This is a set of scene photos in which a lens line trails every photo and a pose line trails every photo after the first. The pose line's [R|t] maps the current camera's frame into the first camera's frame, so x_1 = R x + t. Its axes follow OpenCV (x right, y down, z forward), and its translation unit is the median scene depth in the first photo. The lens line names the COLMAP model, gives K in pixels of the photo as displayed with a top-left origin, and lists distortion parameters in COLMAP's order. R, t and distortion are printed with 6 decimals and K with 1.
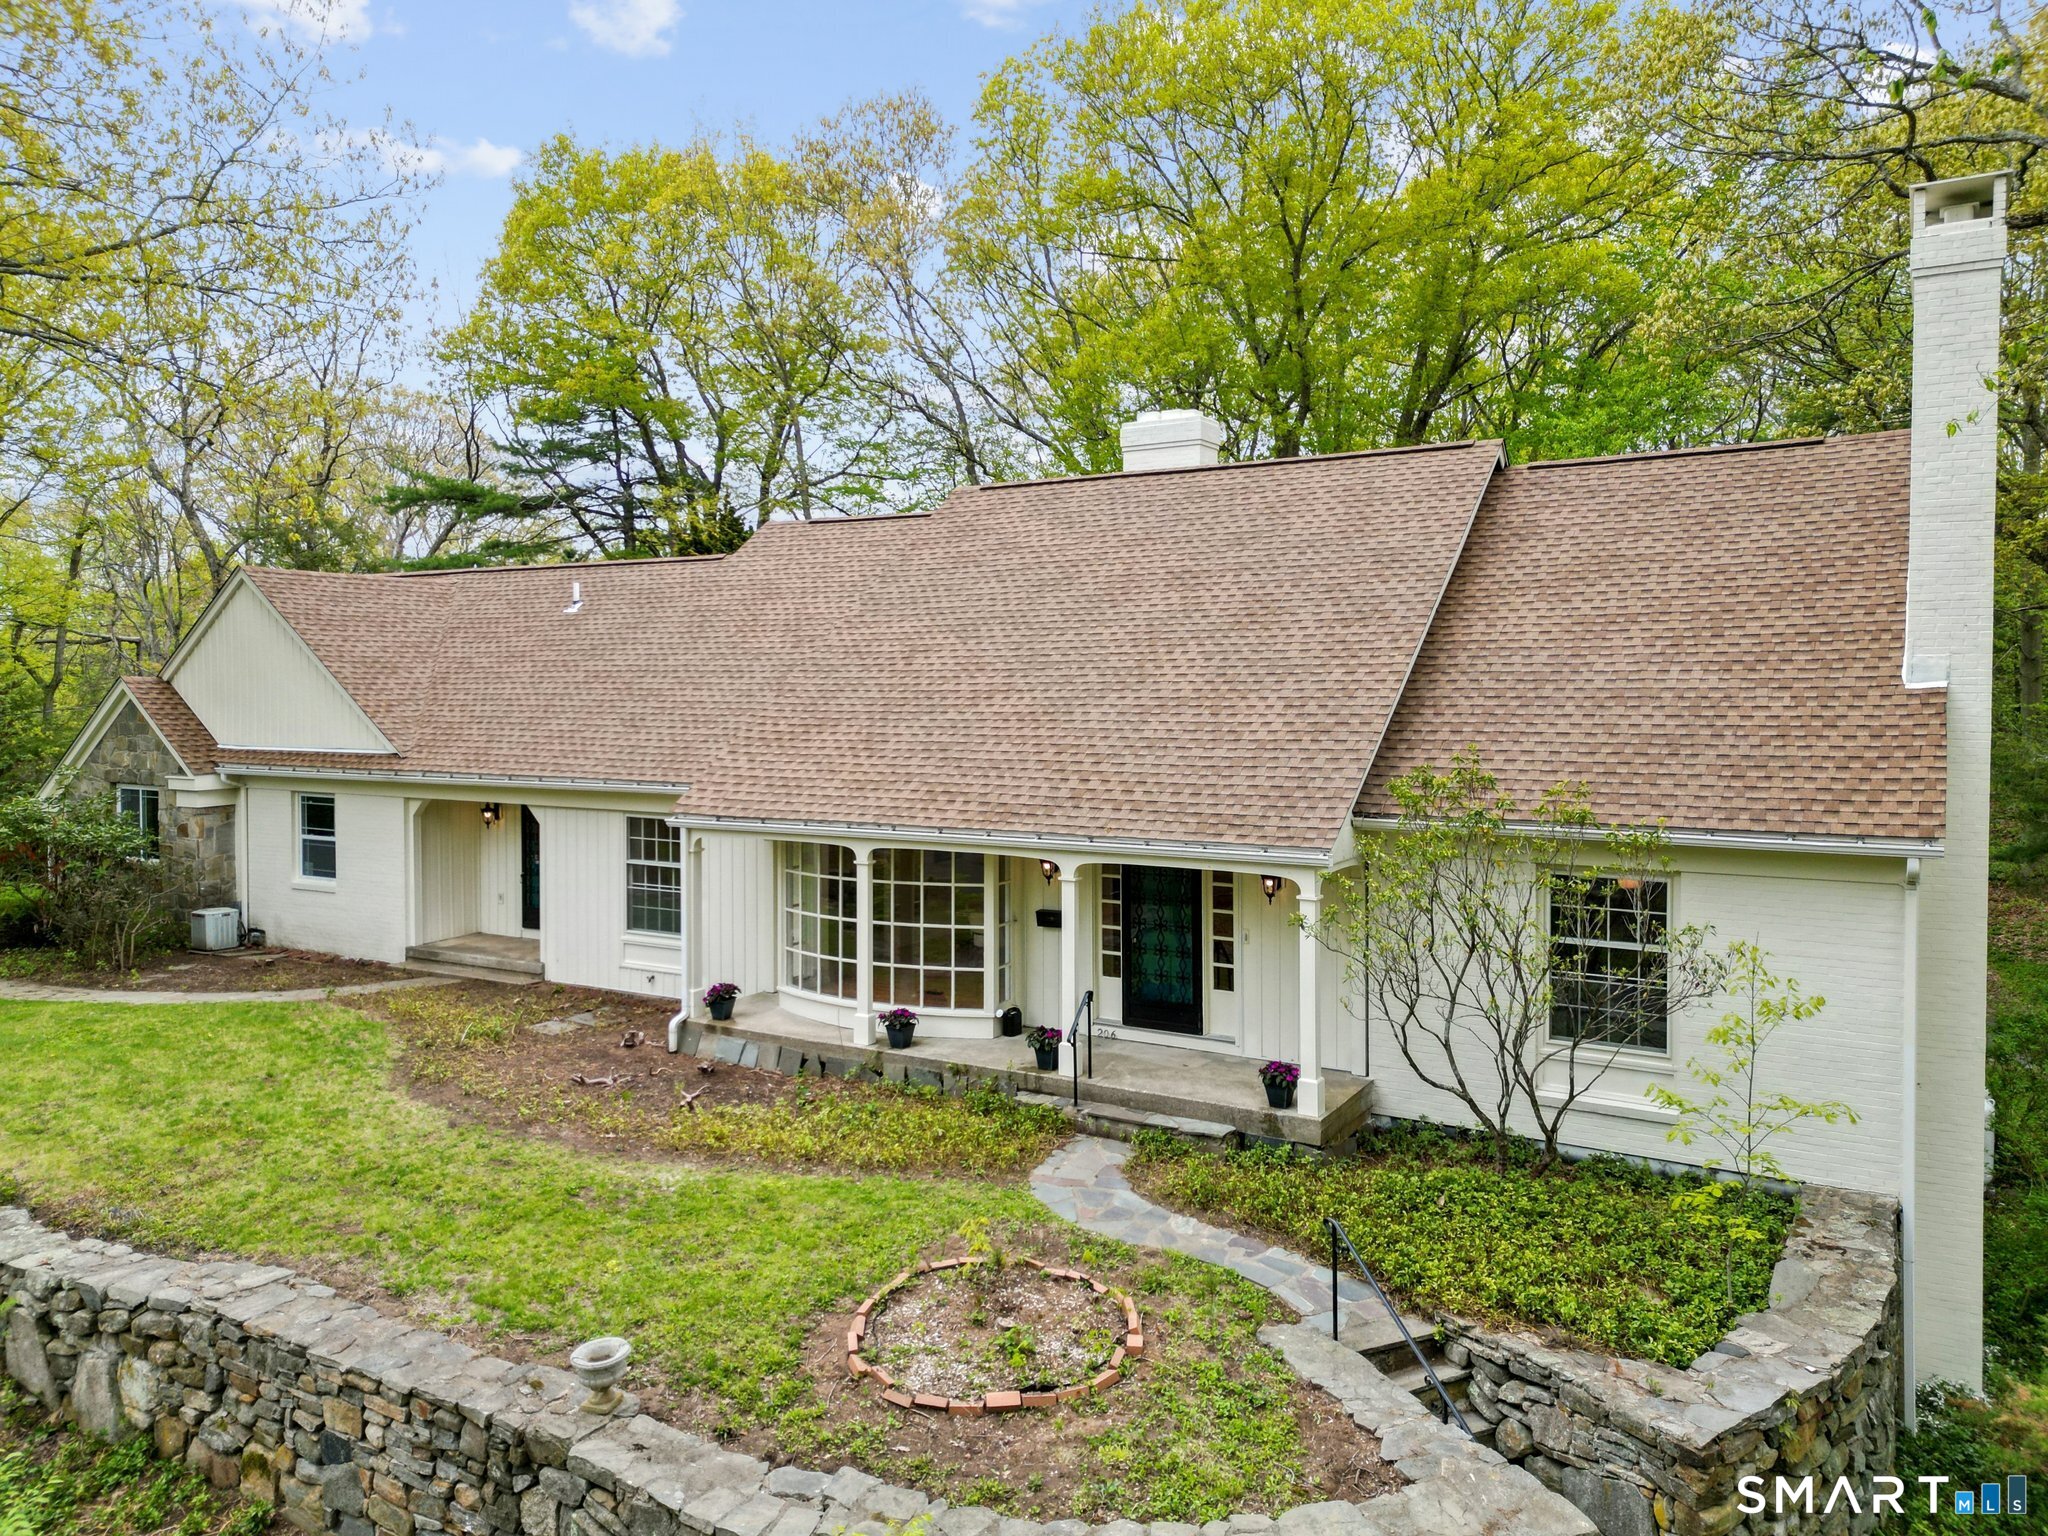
lens RADIAL K [[1447.4, 0, 1013.2], [0, 1447.4, 798.1], [0, 0, 1]] dist [0.096933, -0.098867]
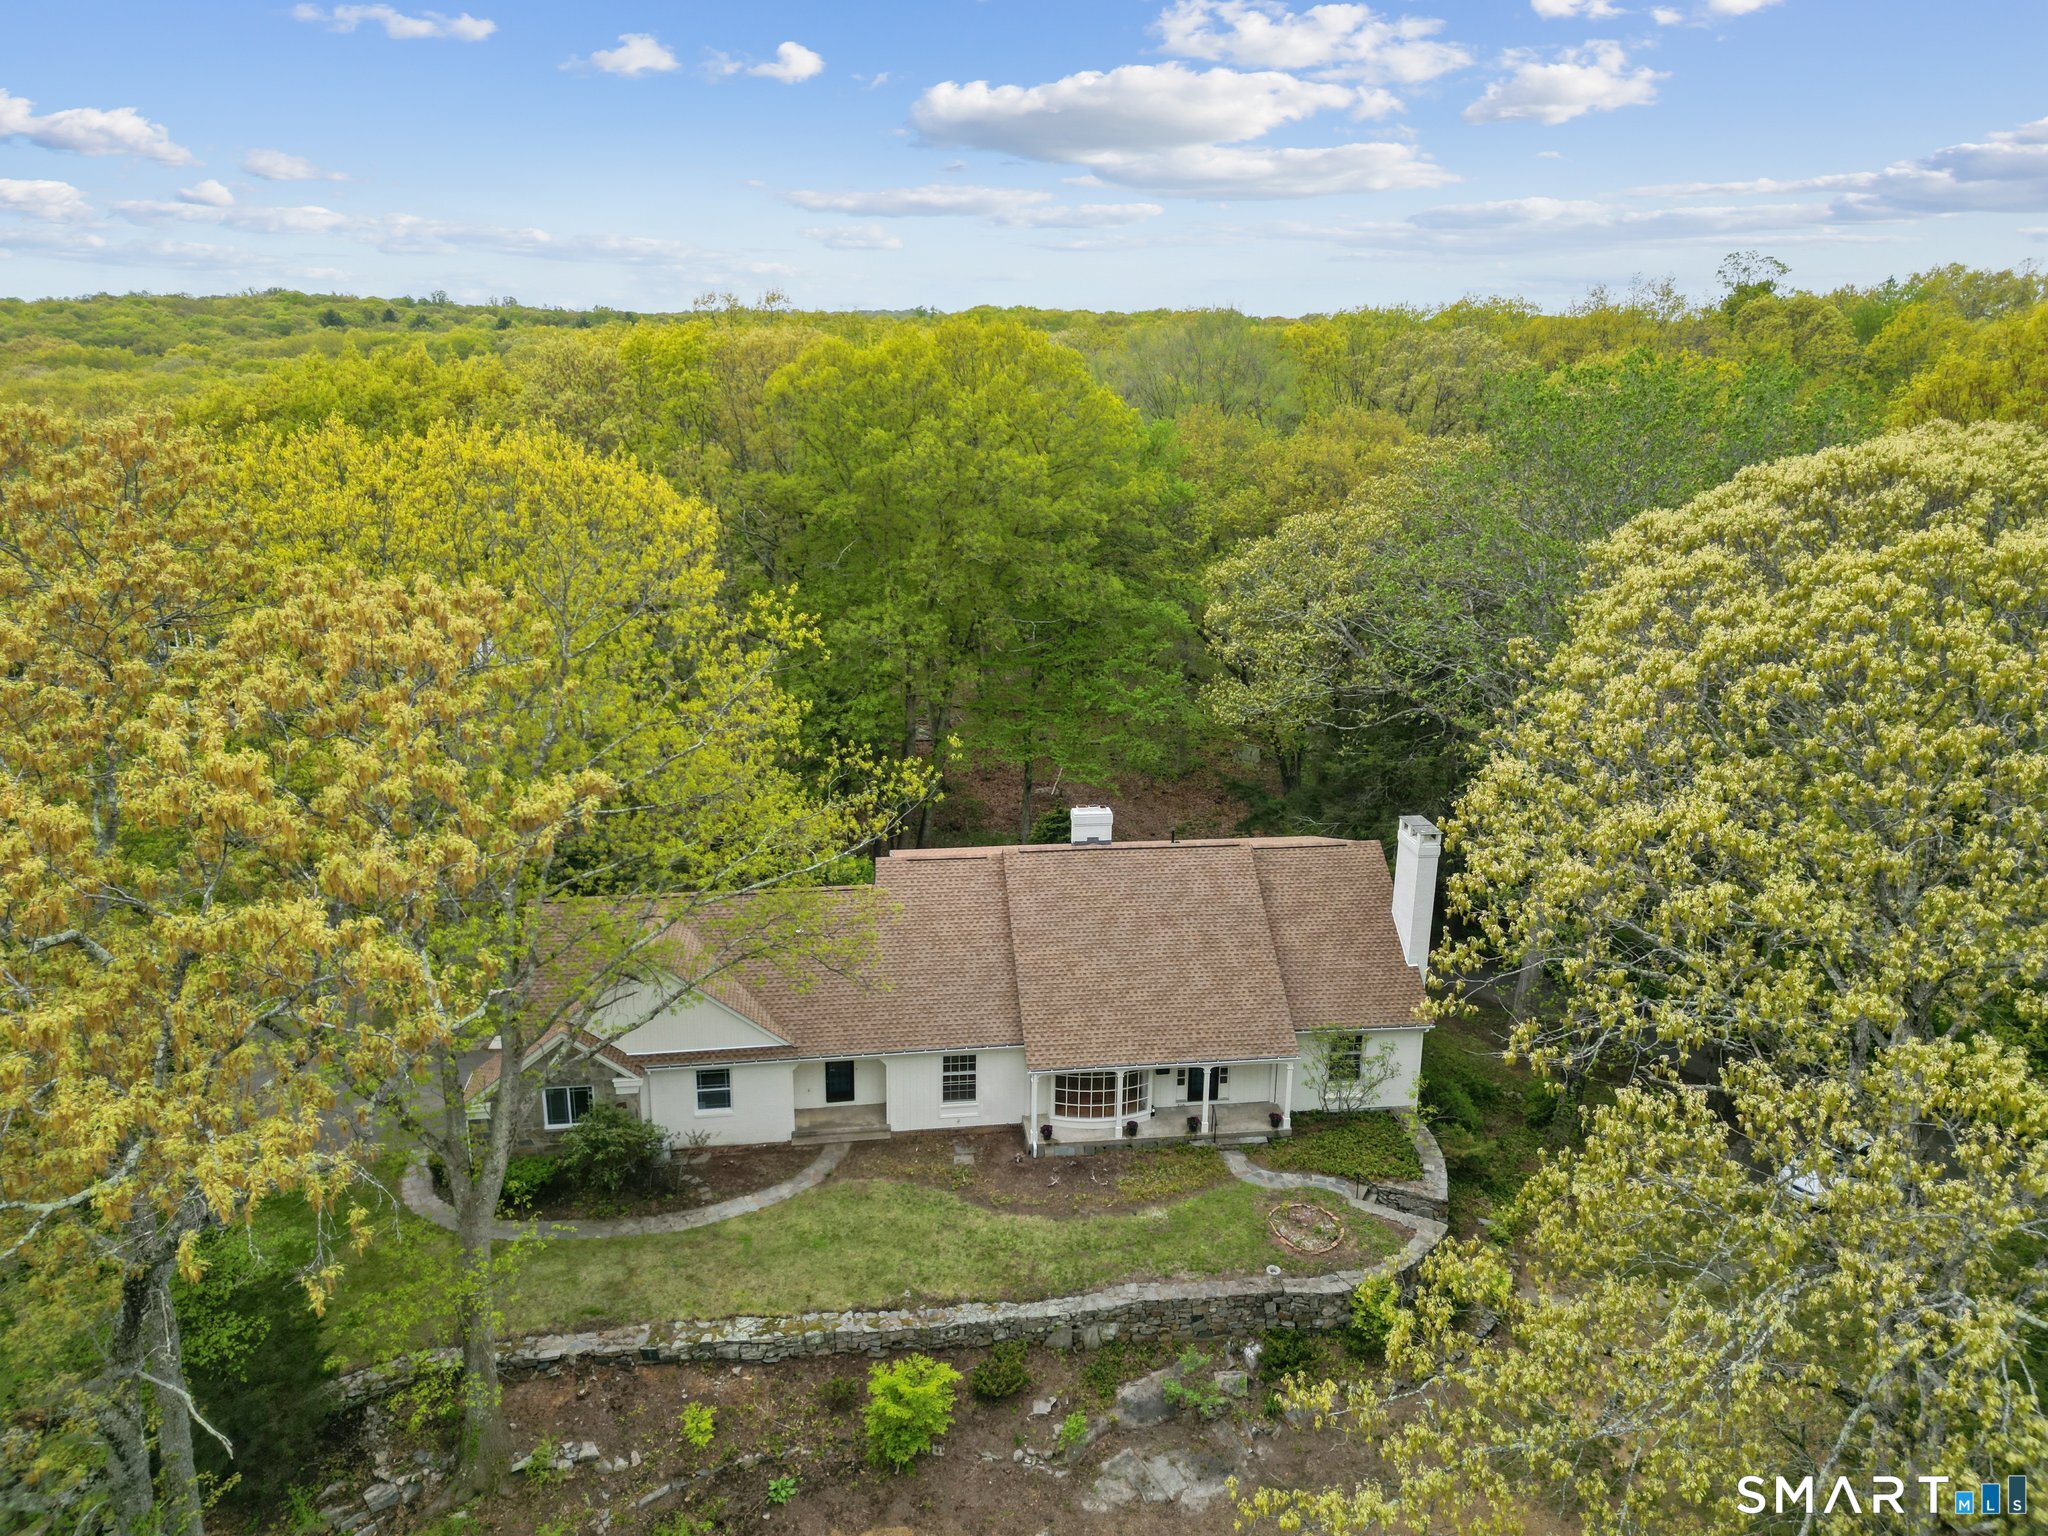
lens RADIAL K [[1447.4, 0, 1013.2], [0, 1447.4, 798.1], [0, 0, 1]] dist [0.096933, -0.098867]
pose [[0.773159, -0.186366, 0.606211, -1.454653], [0.033062, 0.966394, 0.254929, -0.928528], [-0.633350, -0.177059, 0.753338, -0.657734]]
